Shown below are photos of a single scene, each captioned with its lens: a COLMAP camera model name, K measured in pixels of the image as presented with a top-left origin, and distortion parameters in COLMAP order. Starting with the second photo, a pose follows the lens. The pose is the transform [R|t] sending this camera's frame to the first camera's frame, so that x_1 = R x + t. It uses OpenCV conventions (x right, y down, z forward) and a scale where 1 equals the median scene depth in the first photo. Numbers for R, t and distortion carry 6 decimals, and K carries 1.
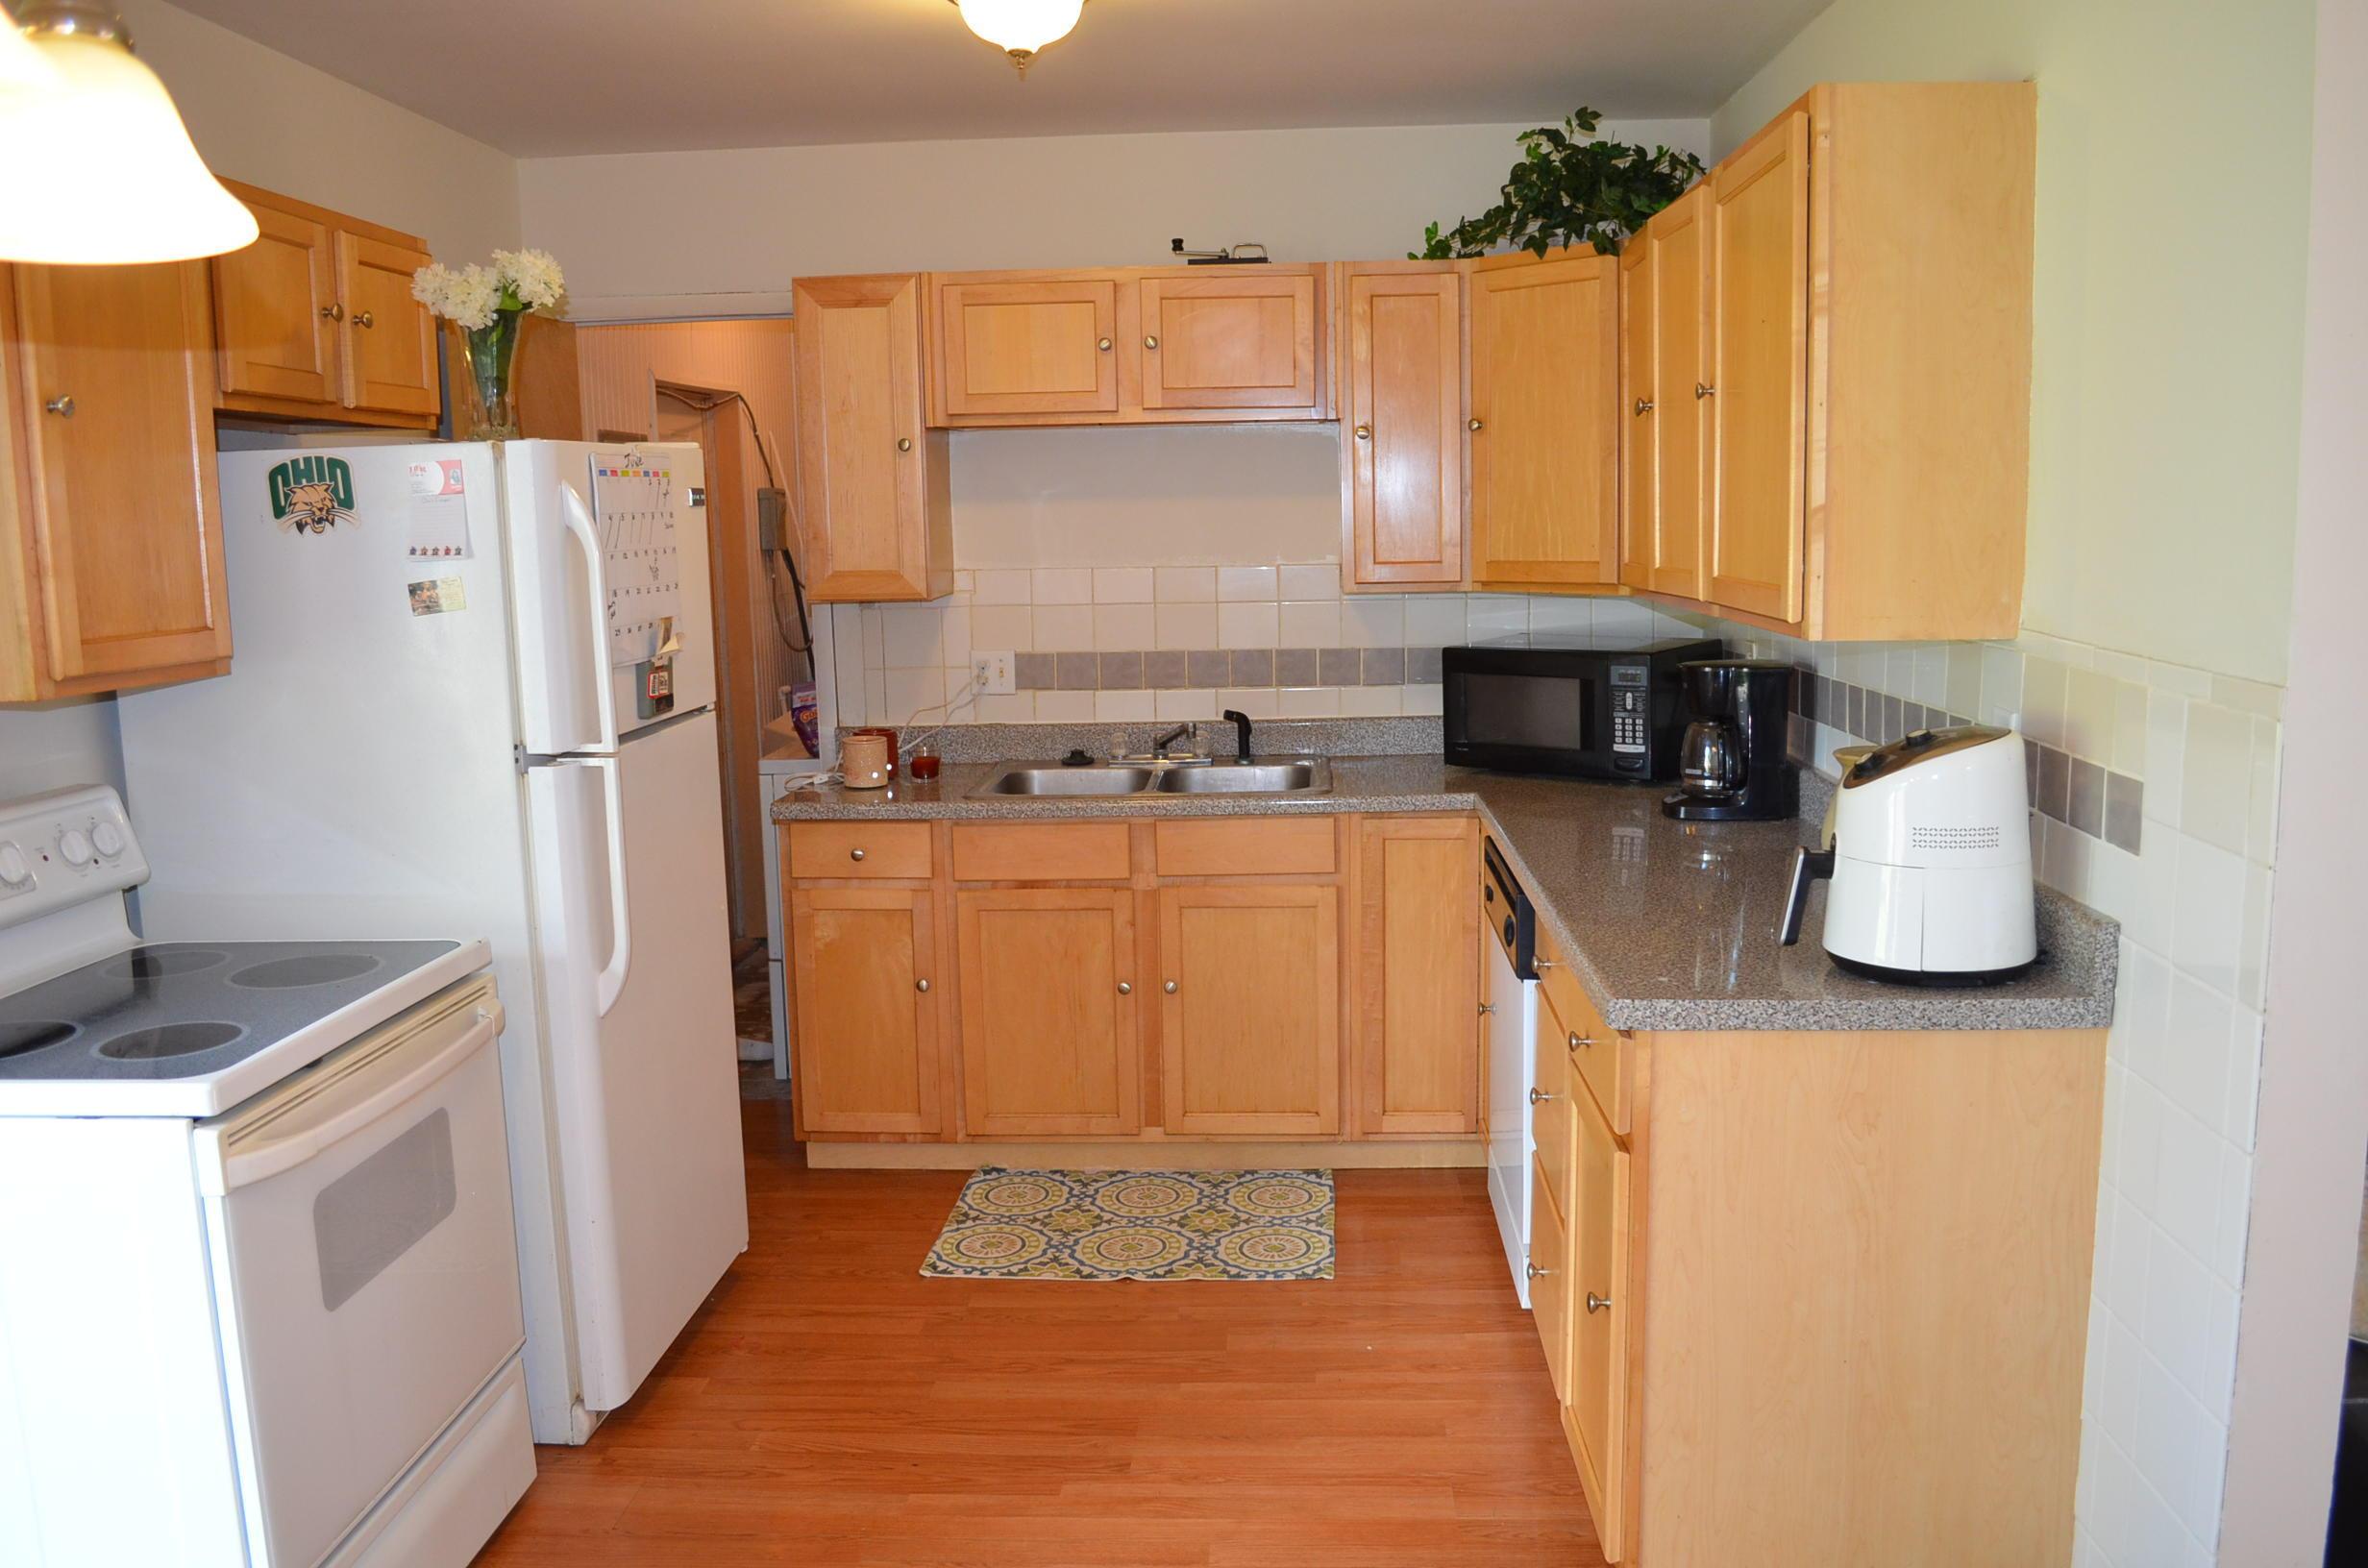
lens RADIAL K [[1879.8, 0, 1184.0], [0, 1879.8, 784.0], [0, 0, 1]] dist [-0.079325, 0.007963]
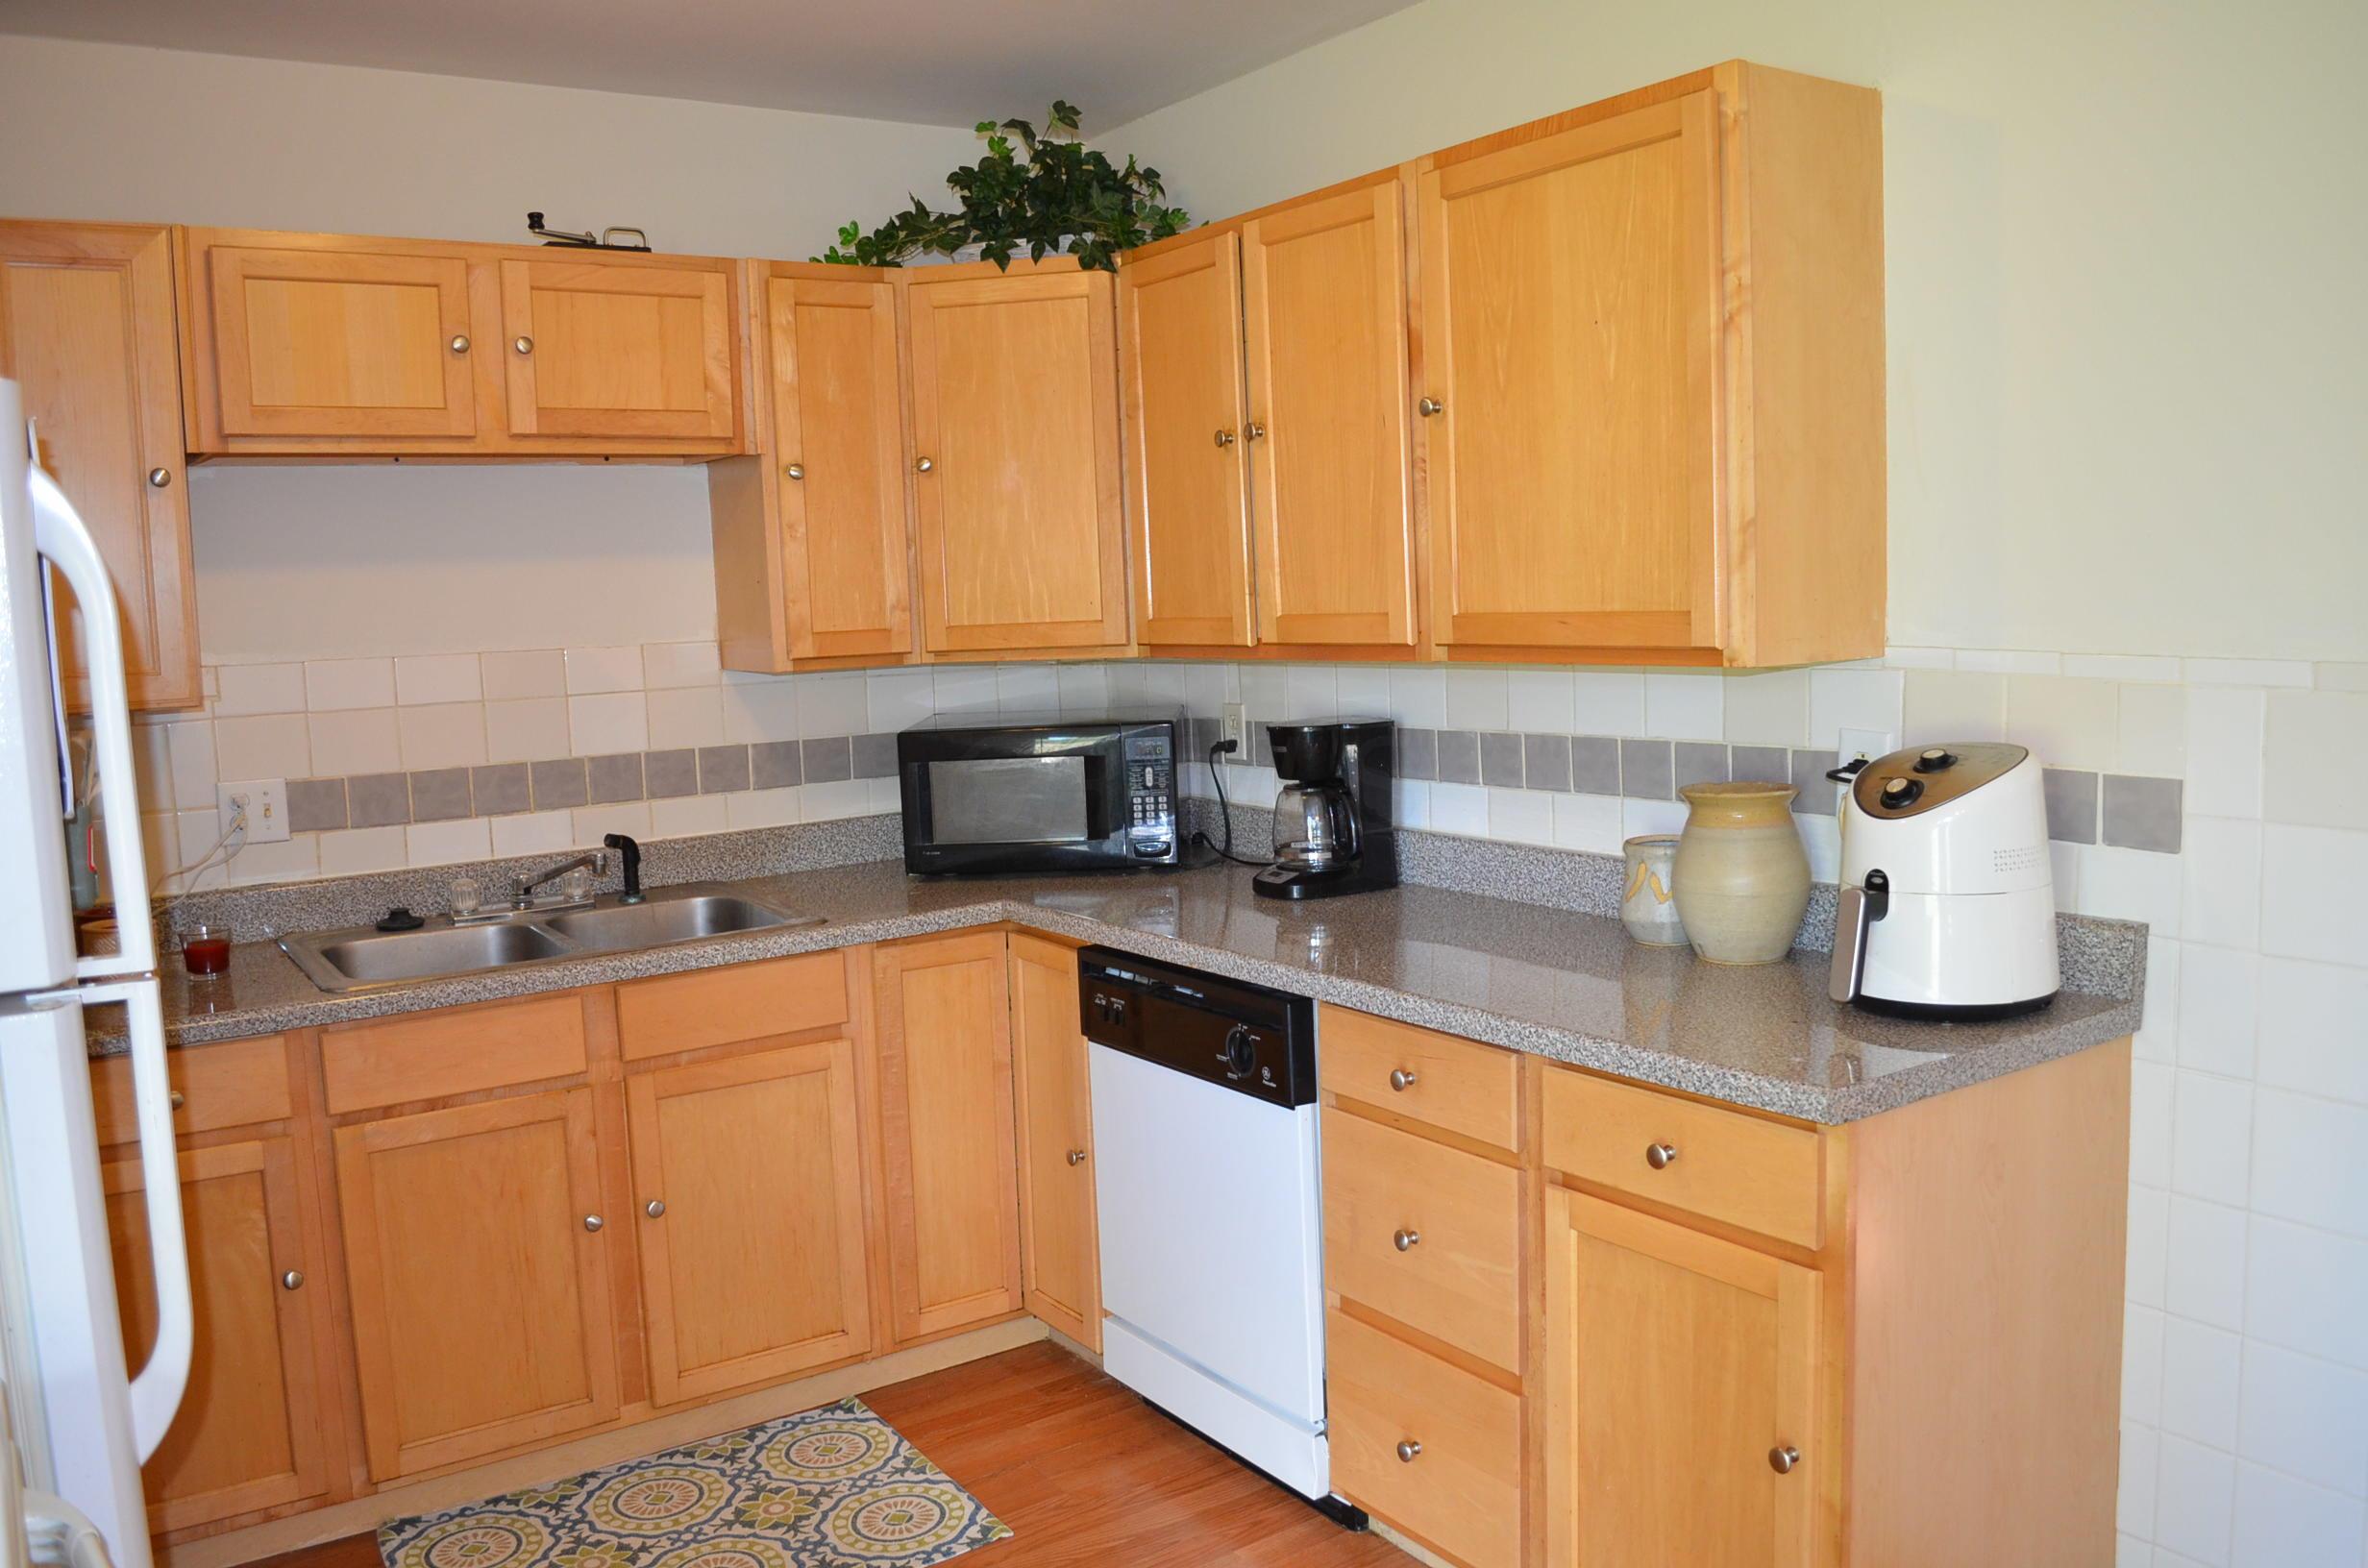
lens RADIAL K [[1879.8, 0, 1184.0], [0, 1879.8, 784.0], [0, 0, 1]] dist [-0.079325, 0.007963]
pose [[0.790050, -0.072523, 0.608738, -0.271878], [0.108557, 0.993836, -0.022488, -0.018474], [-0.603354, 0.083849, 0.793053, 0.276435]]
